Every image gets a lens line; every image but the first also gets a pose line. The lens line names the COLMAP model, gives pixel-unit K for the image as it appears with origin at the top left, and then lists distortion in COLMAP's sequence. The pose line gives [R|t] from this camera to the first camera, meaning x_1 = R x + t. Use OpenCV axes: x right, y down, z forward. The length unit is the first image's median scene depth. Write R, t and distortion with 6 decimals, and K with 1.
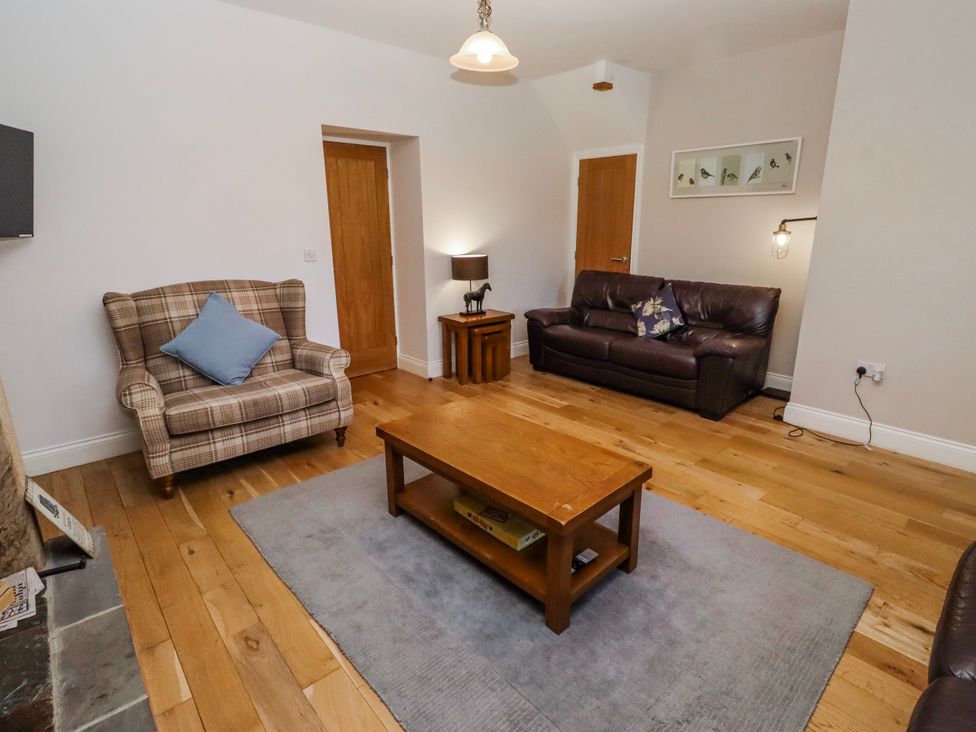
lens RADIAL K [[510.7, 0, 497.1], [0, 510.7, 350.2], [0, 0, 1]] dist [0.007368, -0.001381]
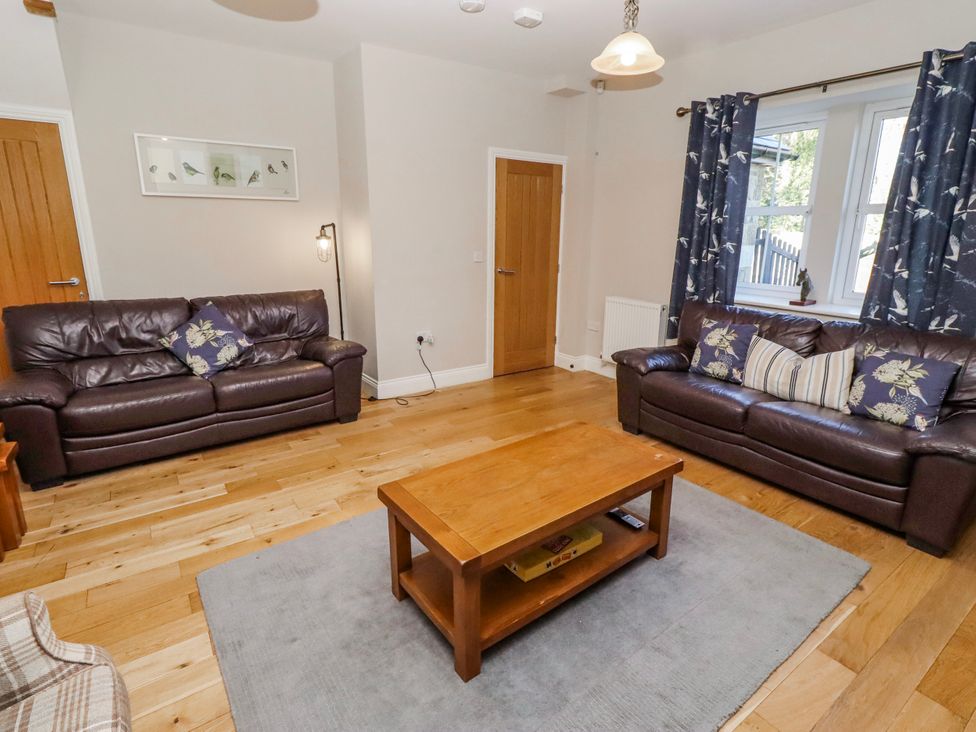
lens RADIAL K [[510.7, 0, 497.1], [0, 510.7, 350.2], [0, 0, 1]] dist [0.007368, -0.001381]
pose [[0.115671, -0.231850, 0.965850, -0.545558], [0.236305, 0.950882, 0.199957, -0.147175], [-0.964770, 0.205105, 0.164777, 0.574954]]
